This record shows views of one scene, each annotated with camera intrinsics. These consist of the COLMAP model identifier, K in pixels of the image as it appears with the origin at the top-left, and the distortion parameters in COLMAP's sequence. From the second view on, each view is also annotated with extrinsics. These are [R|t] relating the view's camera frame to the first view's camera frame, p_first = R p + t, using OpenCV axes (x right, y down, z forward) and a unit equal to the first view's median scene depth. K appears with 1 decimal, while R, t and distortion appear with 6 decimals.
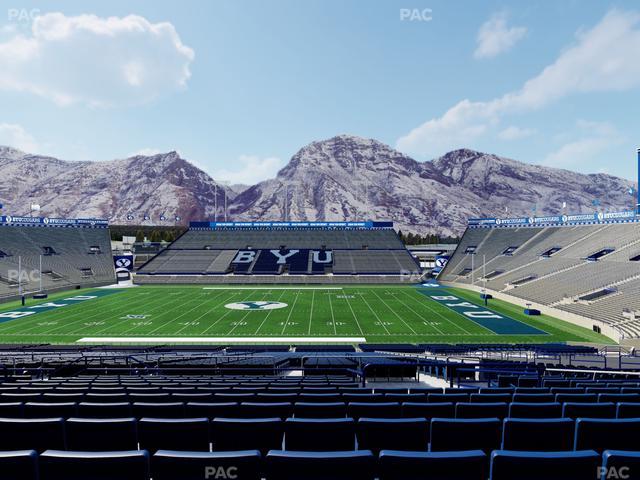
lens RADIAL K [[320.6, 0, 320.1], [0, 320.6, 239.6], [0, 0, 1]] dist [0.002148, -0.000541]
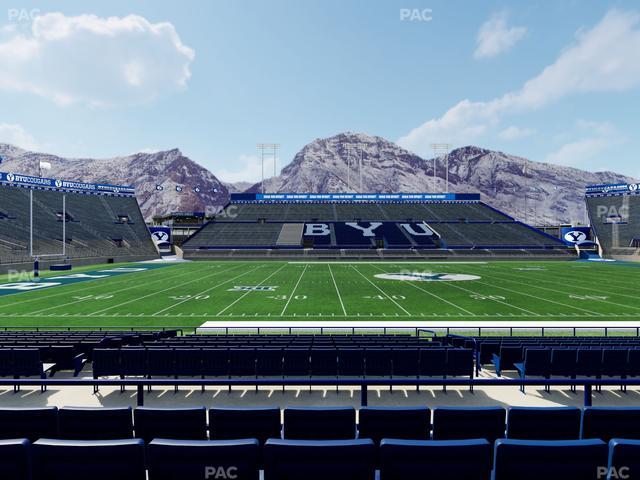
lens RADIAL K [[320.6, 0, 320.2], [0, 320.6, 239.6], [0, 0, 1]] dist [0.002148, -0.000541]
pose [[1.000000, 0.000038, 0.000020, -0.217260], [-0.000038, 1.000000, 0.000319, 0.074743], [-0.000020, -0.000319, 1.000000, 0.220206]]
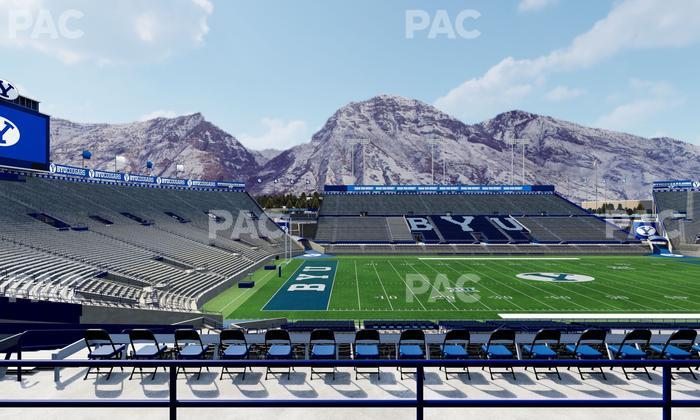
lens RADIAL K [[351.0, 0, 350.4], [0, 351.0, 209.0], [0, 0, 1]] dist [0.003029, -0.001458]
pose [[1.000000, -0.000024, 0.000104, -0.404949], [0.000024, 0.999996, -0.002830, 0.015237], [-0.000104, 0.002830, 0.999996, 0.038082]]
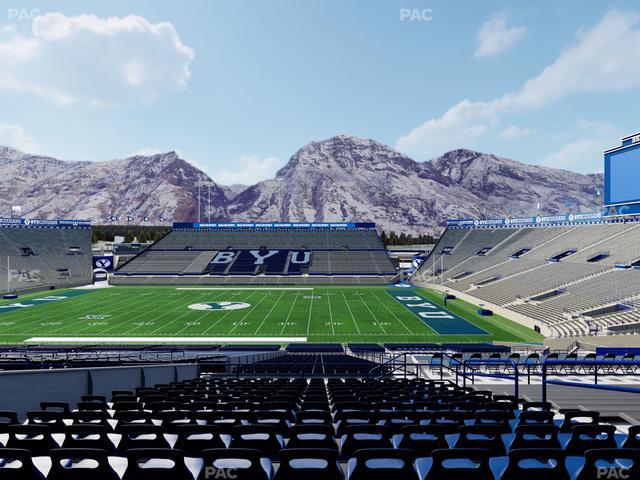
lens RADIAL K [[320.6, 0, 320.1], [0, 320.6, 239.5], [0, 0, 1]] dist [0.002148, -0.000541]
pose [[1.000000, 0.000009, 0.000000, 0.065849], [-0.000009, 1.000000, -0.000262, -0.002663], [0.000000, 0.000262, 1.000000, -0.009153]]
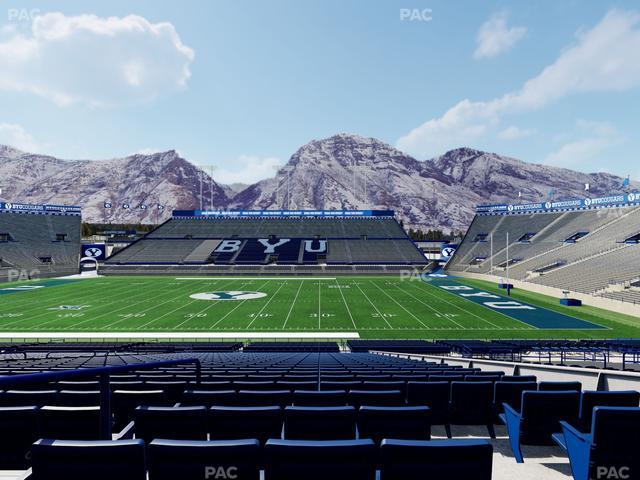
lens RADIAL K [[320.6, 0, 320.1], [0, 320.6, 239.5], [0, 0, 1]] dist [0.002148, -0.000541]
pose [[1.000000, 0.000028, -0.000012, 0.019166], [-0.000028, 1.000000, 0.000005, 0.034104], [0.000012, -0.000005, 1.000000, 0.098224]]
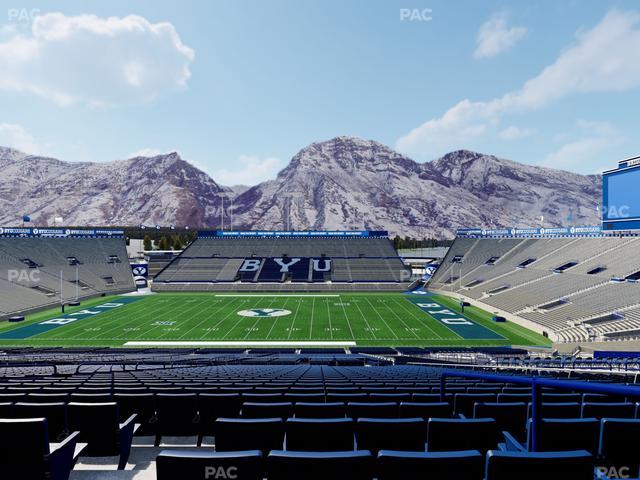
lens RADIAL K [[320.6, 0, 320.1], [0, 320.6, 239.5], [0, 0, 1]] dist [0.002148, -0.000541]
pose [[1.000000, -0.000001, -0.000021, 0.001347], [0.000001, 1.000000, -0.000304, -0.032085], [0.000021, 0.000304, 1.000000, -0.086677]]
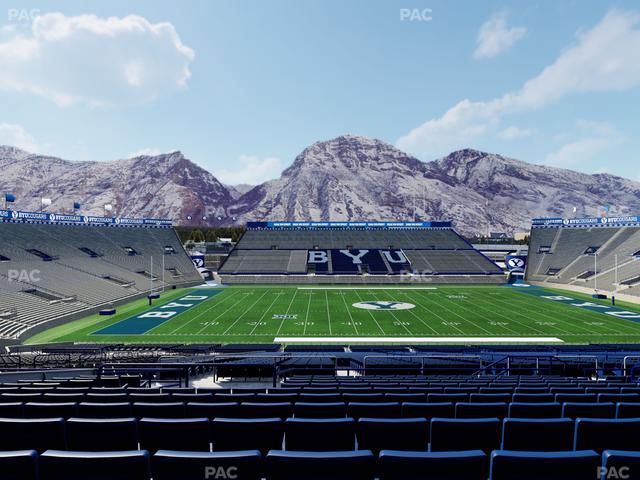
lens RADIAL K [[320.6, 0, 320.2], [0, 320.6, 239.5], [0, 0, 1]] dist [0.002148, -0.000541]
pose [[1.000000, 0.000033, -0.000075, -0.217217], [-0.000033, 1.000000, -0.000024, 0.000042], [0.000075, 0.000024, 1.000000, -0.000203]]
